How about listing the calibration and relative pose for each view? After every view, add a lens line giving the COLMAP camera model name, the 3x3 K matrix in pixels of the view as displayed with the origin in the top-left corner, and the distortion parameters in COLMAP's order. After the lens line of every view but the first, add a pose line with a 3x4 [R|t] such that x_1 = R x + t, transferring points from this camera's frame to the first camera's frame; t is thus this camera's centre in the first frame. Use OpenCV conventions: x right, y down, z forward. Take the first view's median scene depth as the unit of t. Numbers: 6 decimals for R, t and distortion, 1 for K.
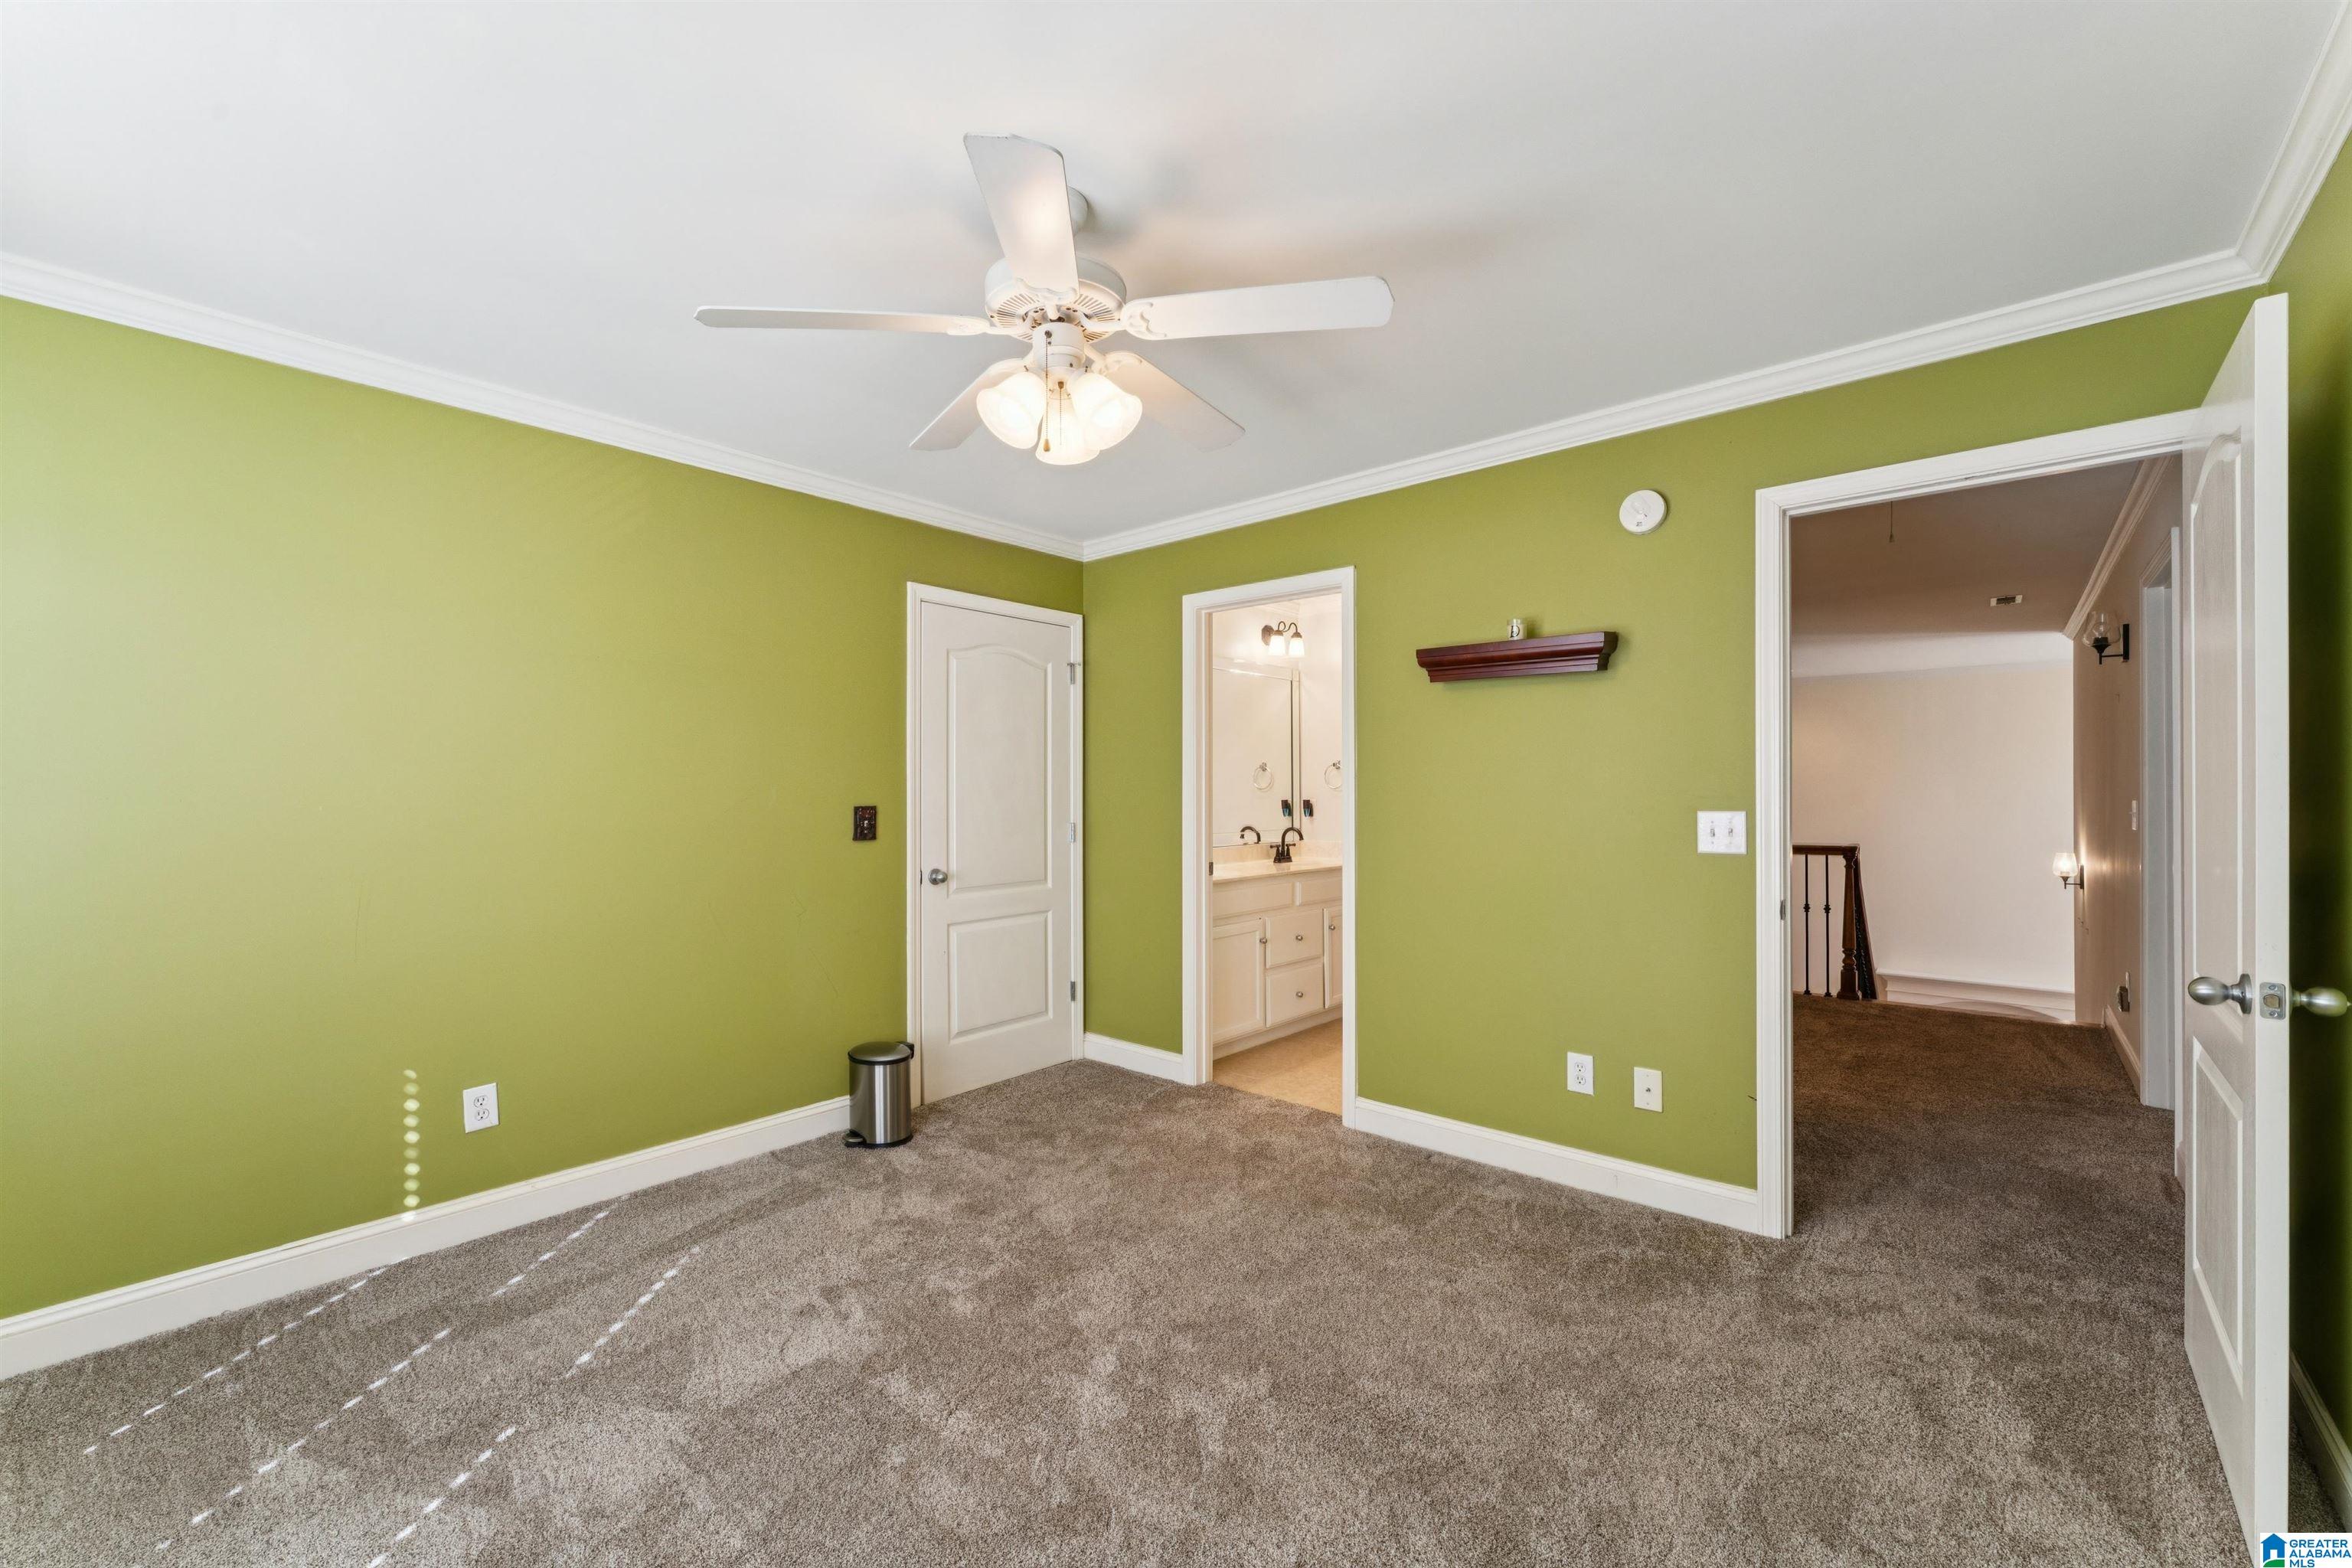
lens RADIAL K [[941.2, 0, 1178.9], [0, 941.2, 787.7], [0, 0, 1]] dist [0.000623, -0.000726]
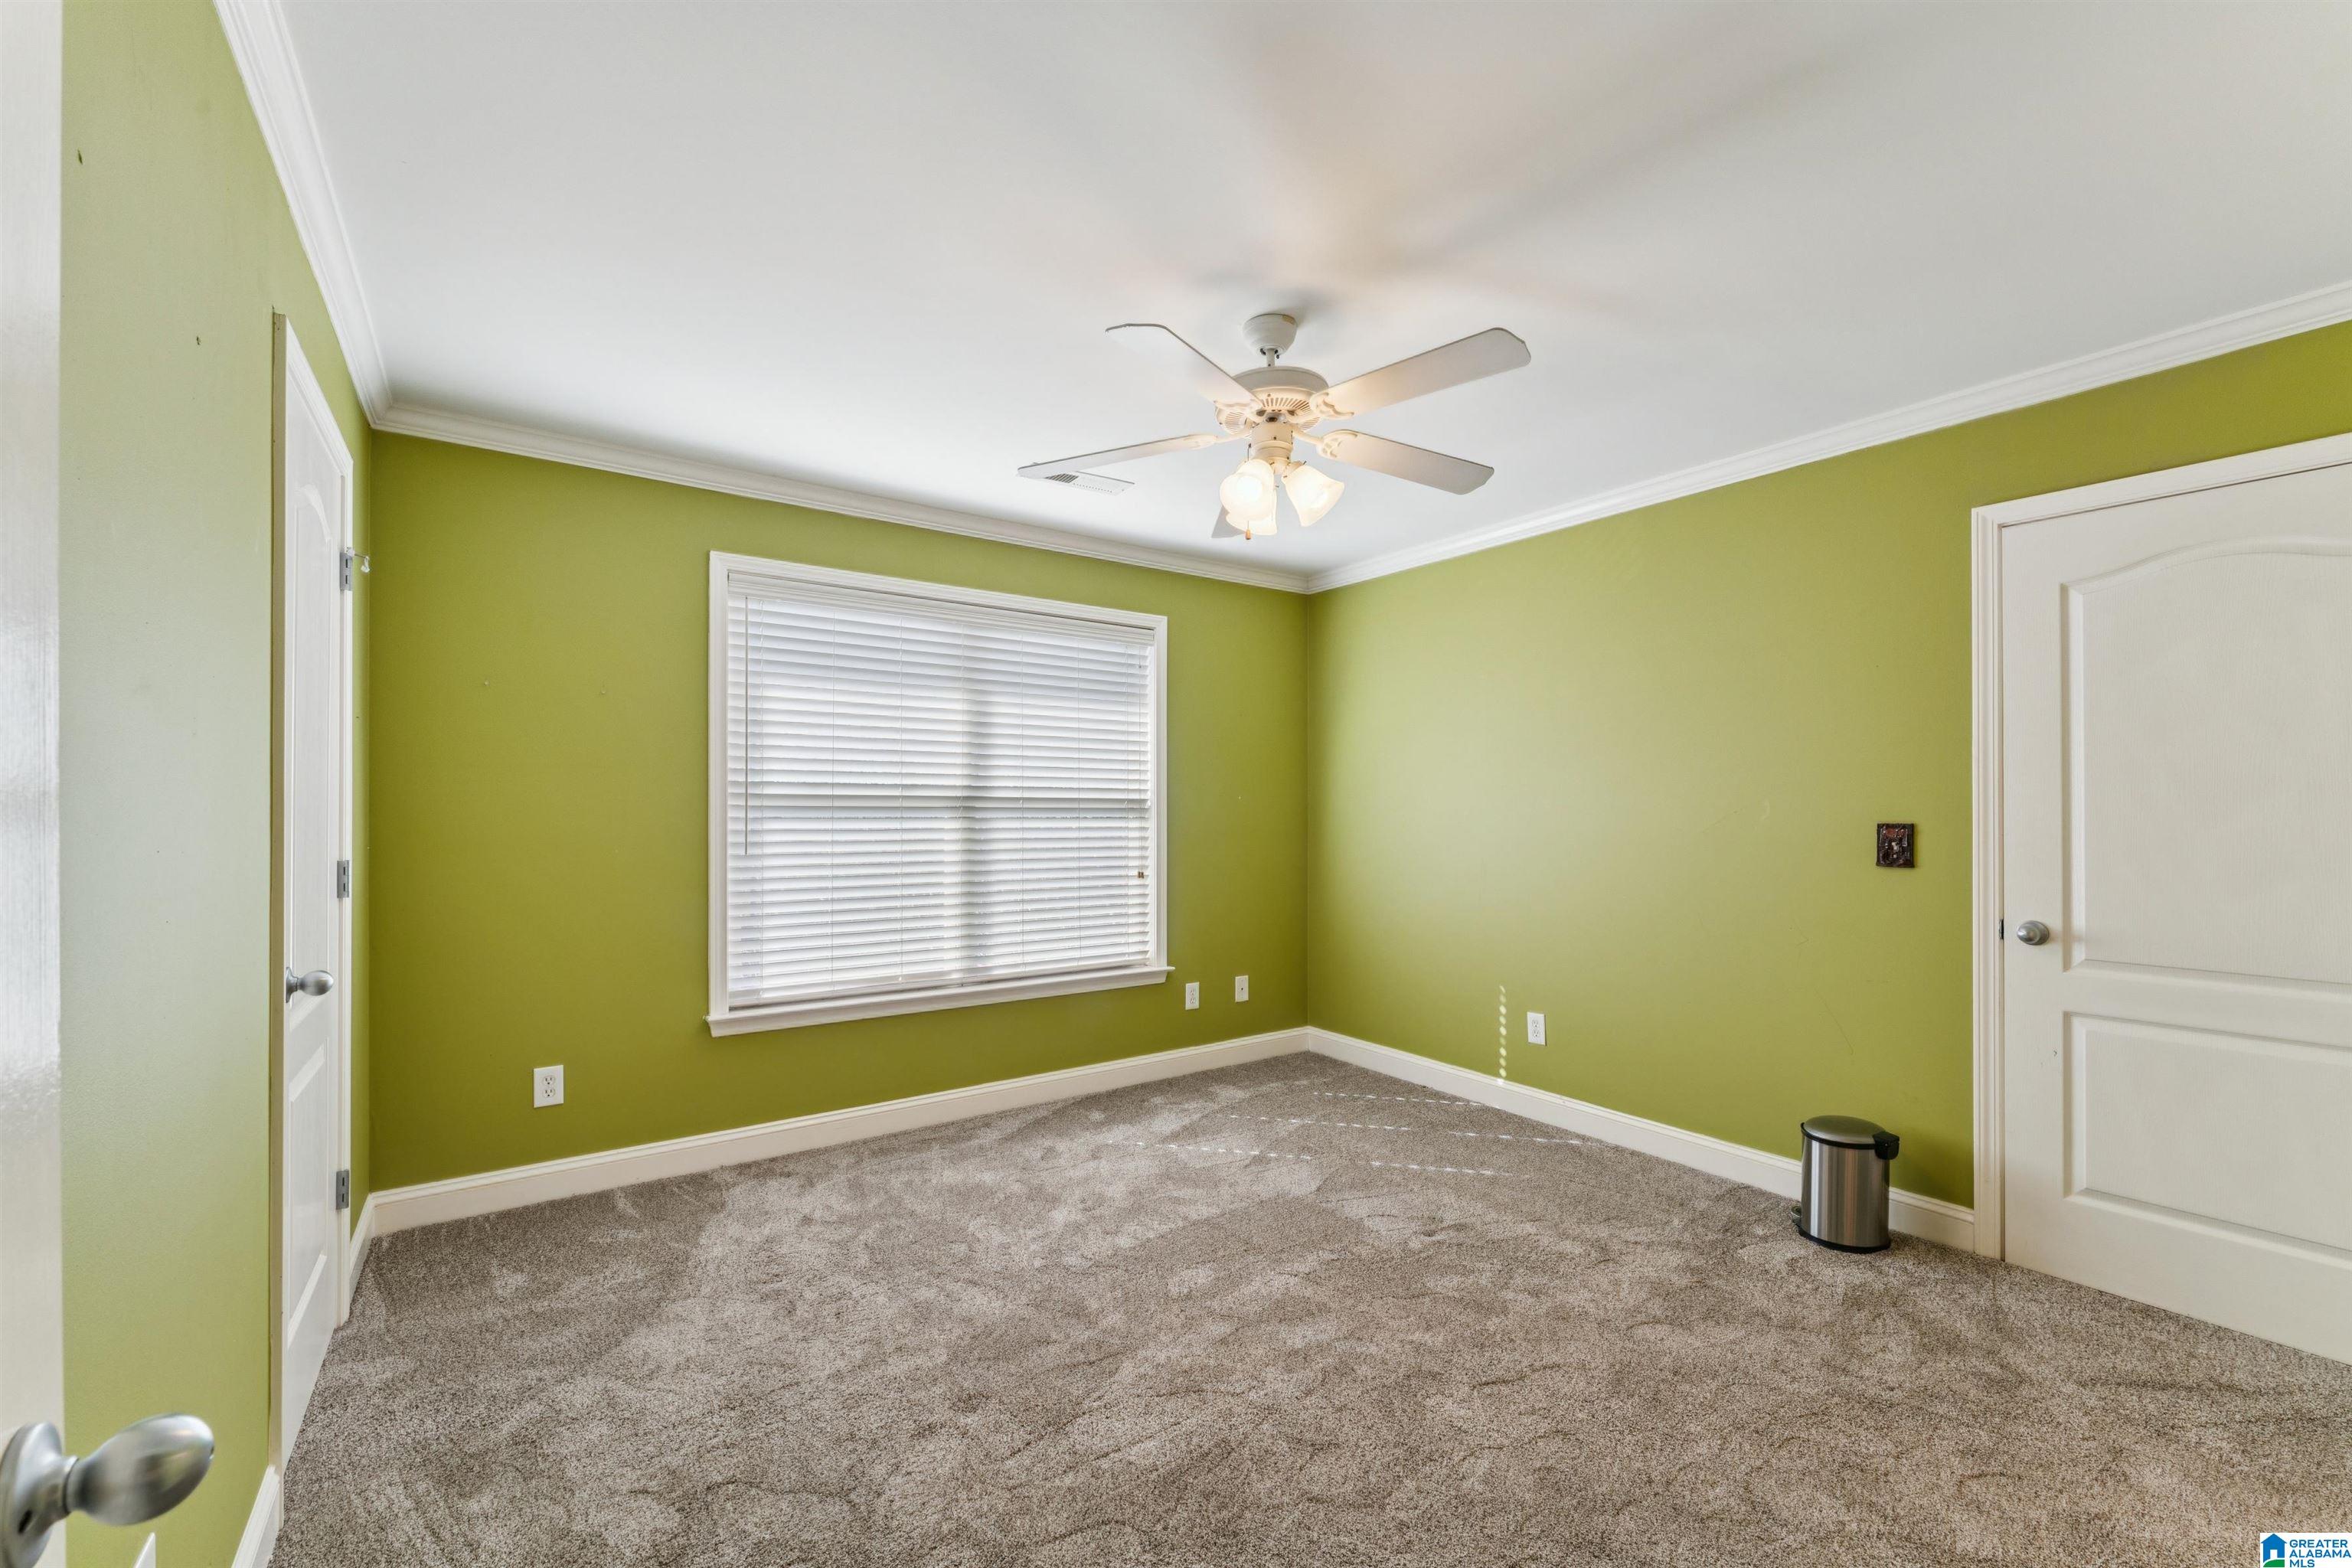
lens RADIAL K [[941.2, 0, 1174.0], [0, 941.2, 803.7], [0, 0, 1]] dist [0.000623, -0.000726]
pose [[-0.238356, 0.001265, -0.971177, 0.753195], [0.002025, 0.999998, 0.000806, 0.002194], [0.971176, -0.001774, -0.238358, 0.810850]]
